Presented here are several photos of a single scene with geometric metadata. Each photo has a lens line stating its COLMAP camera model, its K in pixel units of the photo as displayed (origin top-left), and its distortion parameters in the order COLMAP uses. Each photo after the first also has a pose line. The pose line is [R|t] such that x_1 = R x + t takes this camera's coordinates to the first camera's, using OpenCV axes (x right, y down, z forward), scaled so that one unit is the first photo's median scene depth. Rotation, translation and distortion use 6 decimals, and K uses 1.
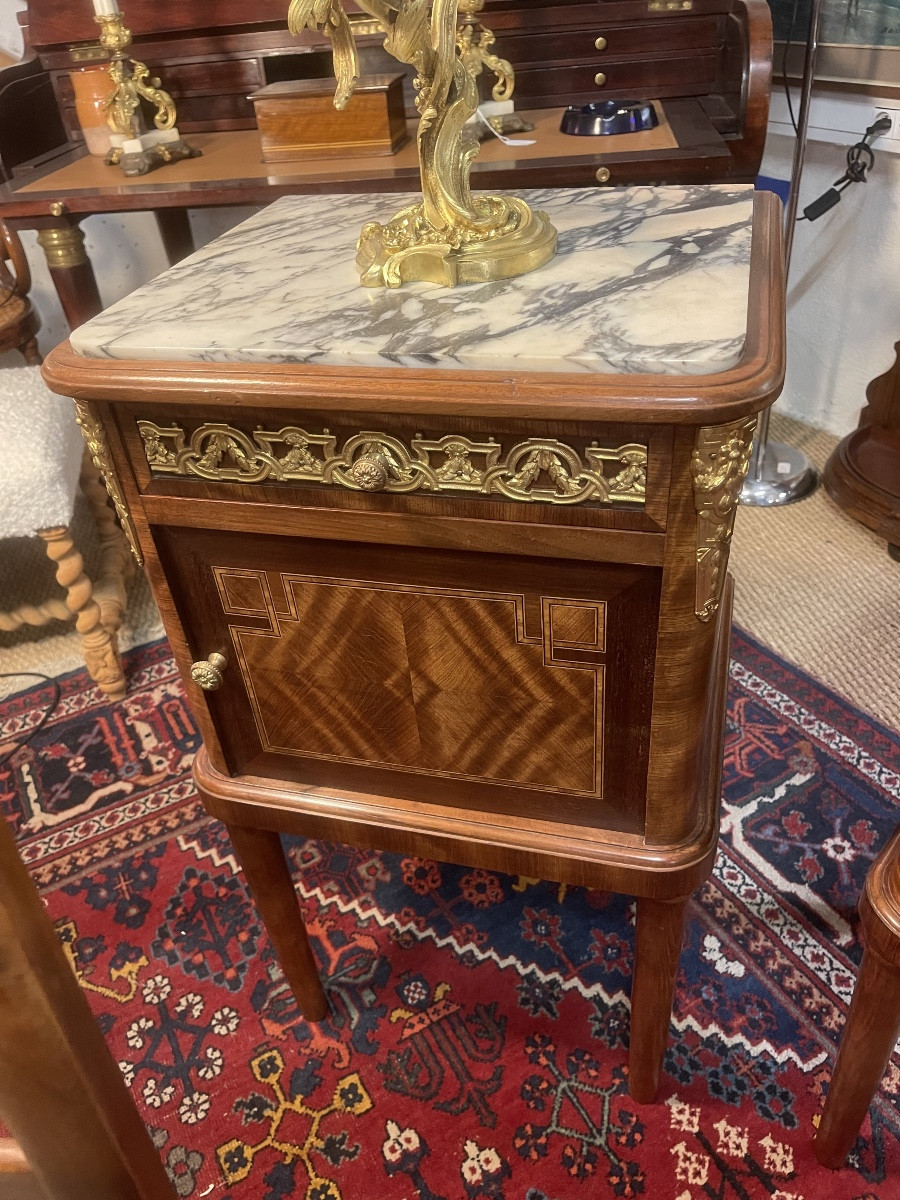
lens RADIAL K [[913.4, 0, 448.3], [0, 913.4, 611.6], [0, 0, 1]] dist [0.052847, -0.074827]
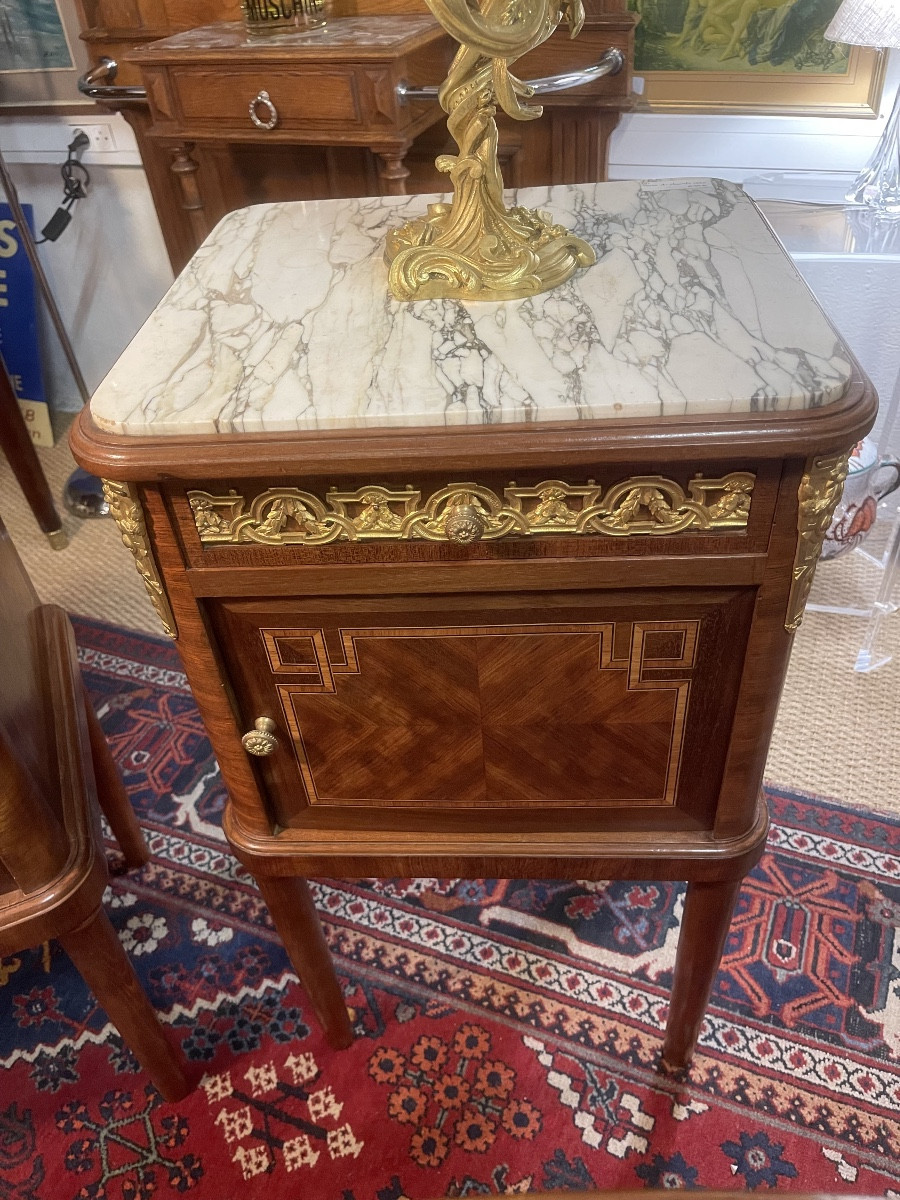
lens RADIAL K [[913.4, 0, 447.8], [0, 913.4, 605.4], [0, 0, 1]] dist [0.052847, -0.074827]
pose [[0.786727, -0.376716, 0.489025, 0.148567], [0.376475, 0.920623, 0.103534, 0.018426], [-0.489211, 0.102653, 0.866104, -0.119611]]
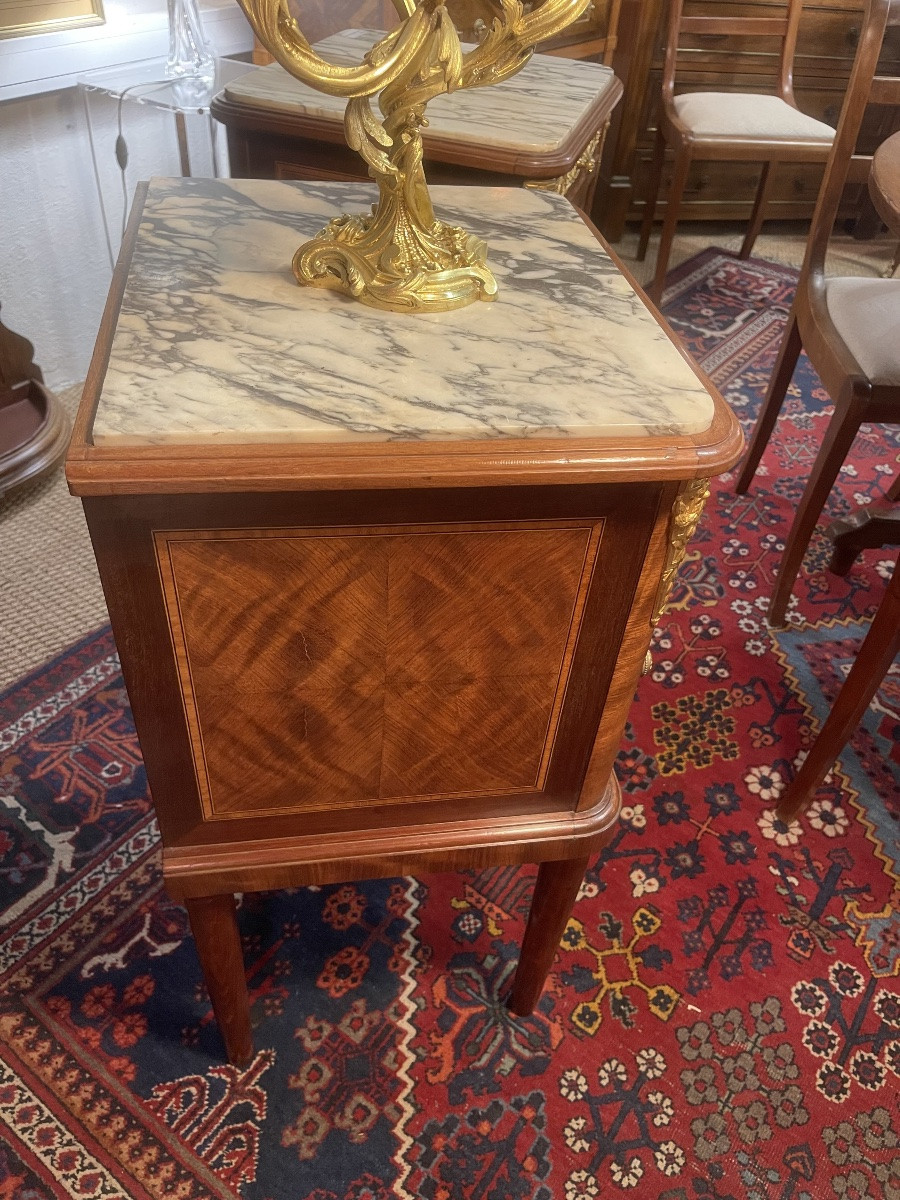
lens RADIAL K [[913.4, 0, 462.3], [0, 913.4, 606.6], [0, 0, 1]] dist [0.052847, -0.074827]
pose [[-0.428112, -0.564051, 0.706093, -0.654423], [0.507446, 0.496481, 0.704276, -0.603235], [-0.747809, 0.659813, 0.073676, 0.755231]]
